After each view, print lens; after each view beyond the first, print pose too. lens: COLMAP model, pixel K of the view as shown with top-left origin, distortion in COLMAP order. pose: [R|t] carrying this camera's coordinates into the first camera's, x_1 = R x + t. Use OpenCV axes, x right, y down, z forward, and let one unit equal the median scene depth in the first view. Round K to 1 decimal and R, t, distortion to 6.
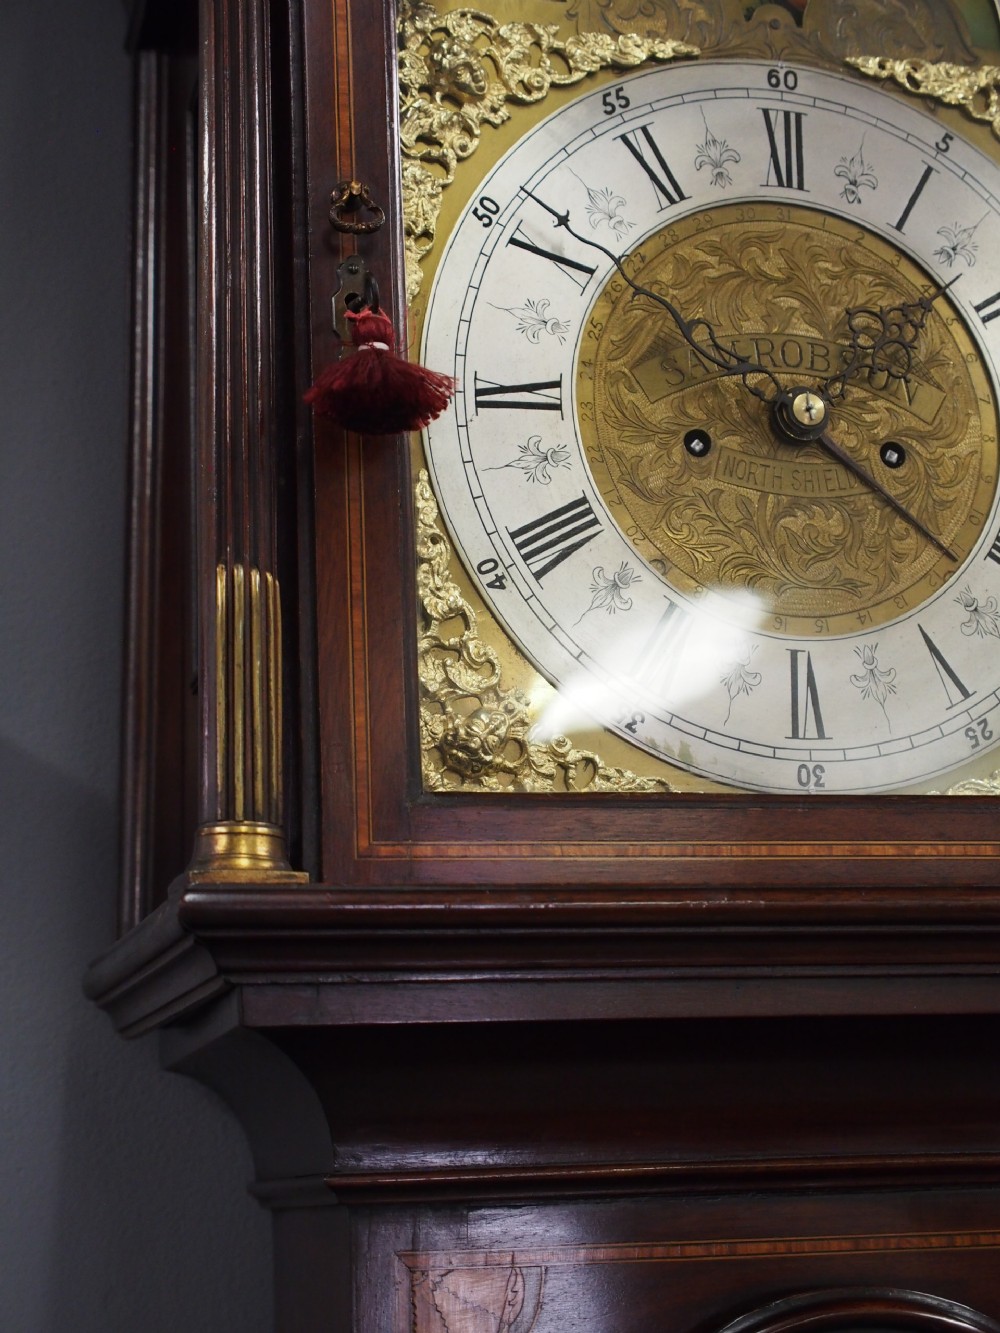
lens RADIAL K [[2463.2, 0, 495.1], [0, 2463.2, 670.8], [0, 0, 1]] dist [0.099394, 0.000000]
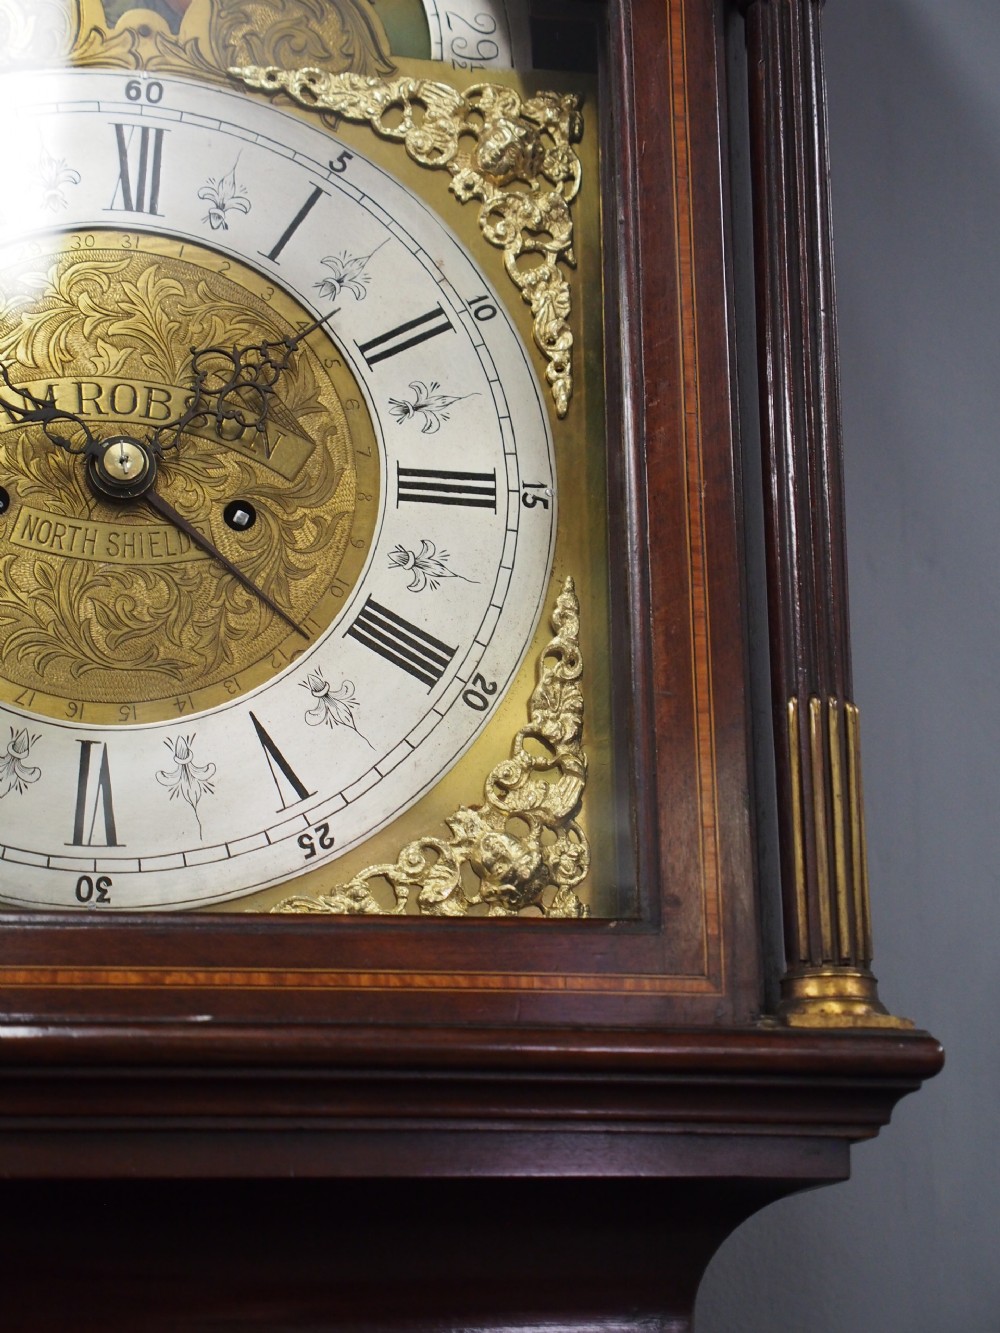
lens RADIAL K [[2463.2, 0, 493.0], [0, 2463.2, 660.4], [0, 0, 1]] dist [0.099394, 0.000000]
pose [[0.993523, -0.002731, -0.113596, 0.347982], [-0.004459, 0.998004, -0.062988, 0.016424], [0.113542, 0.063087, 0.991528, 0.166269]]
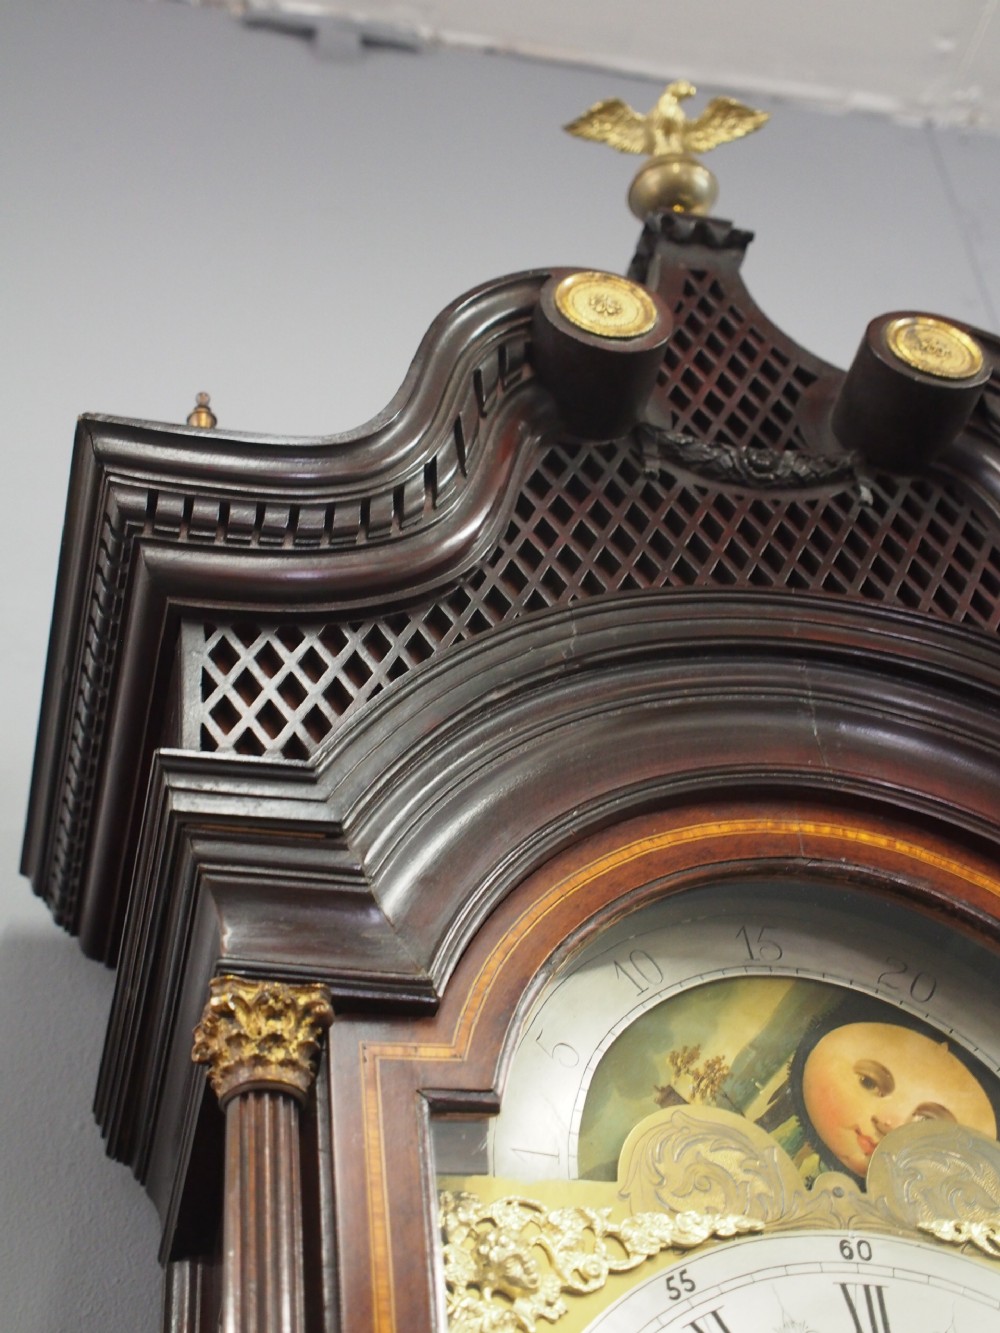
lens RADIAL K [[2126.2, 0, 469.6], [0, 2126.2, 665.9], [0, 0, 1]] dist [0.013880, 0.000000]
pose [[0.997709, -0.067083, -0.008765, -0.007024], [0.054638, 0.875375, -0.480348, -0.056487], [0.039895, 0.478768, 0.877034, 0.196074]]
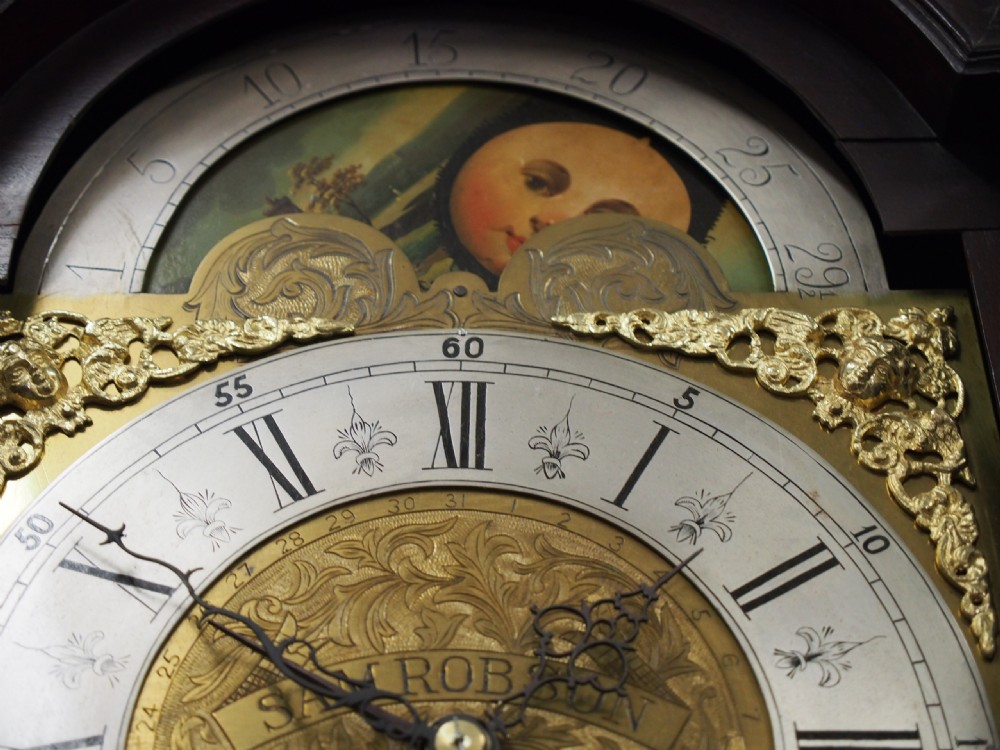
lens RADIAL K [[1991.1, 0, 495.6], [0, 1991.1, 382.8], [0, 0, 1]] dist [0.111523, 0.000000]
pose [[0.964396, -0.146029, -0.220489, 0.273183], [0.047598, 0.915956, -0.398447, 0.026104], [0.260143, 0.373766, 0.890295, 0.457017]]
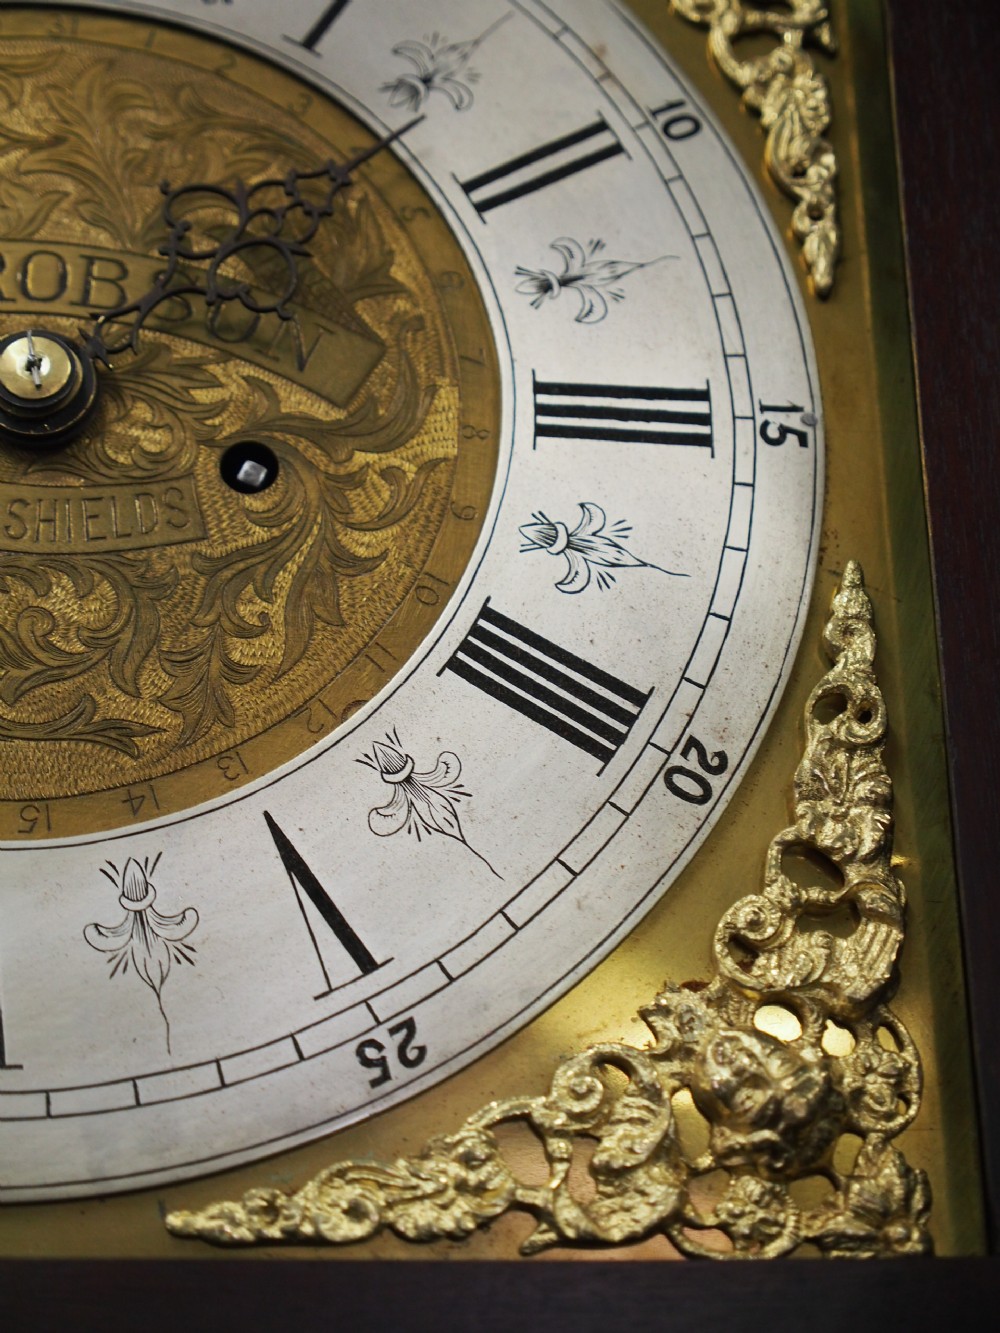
lens RADIAL K [[2531.1, 0, 491.3], [0, 2531.1, 676.7], [0, 0, 1]] dist [0.077698, 0.000000]
pose [[0.981343, -0.050374, -0.185550, 0.296906], [0.015754, 0.982889, -0.183522, 0.042234], [0.191620, 0.177174, 0.965345, 0.551939]]
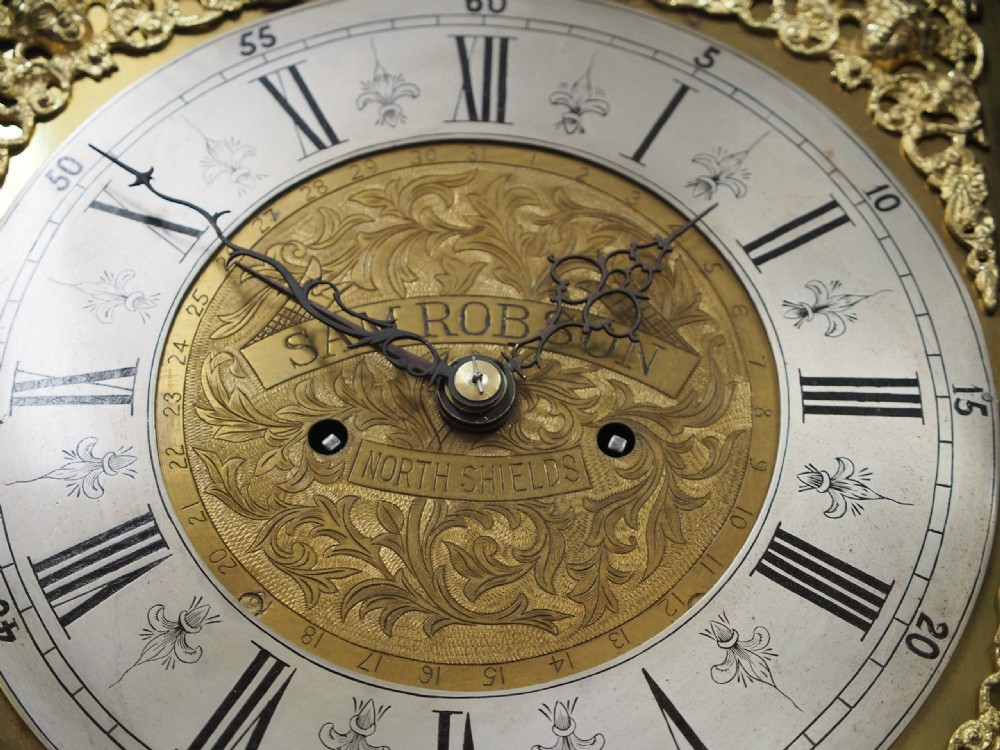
lens RADIAL K [[1991.1, 0, 500.2], [0, 1991.1, 398.3], [0, 0, 1]] dist [0.111523, 0.000000]
pose [[0.966010, -0.091510, -0.241767, 0.272052], [0.027560, 0.966374, -0.255658, 0.048907], [0.257033, 0.240305, 0.936049, 0.448287]]
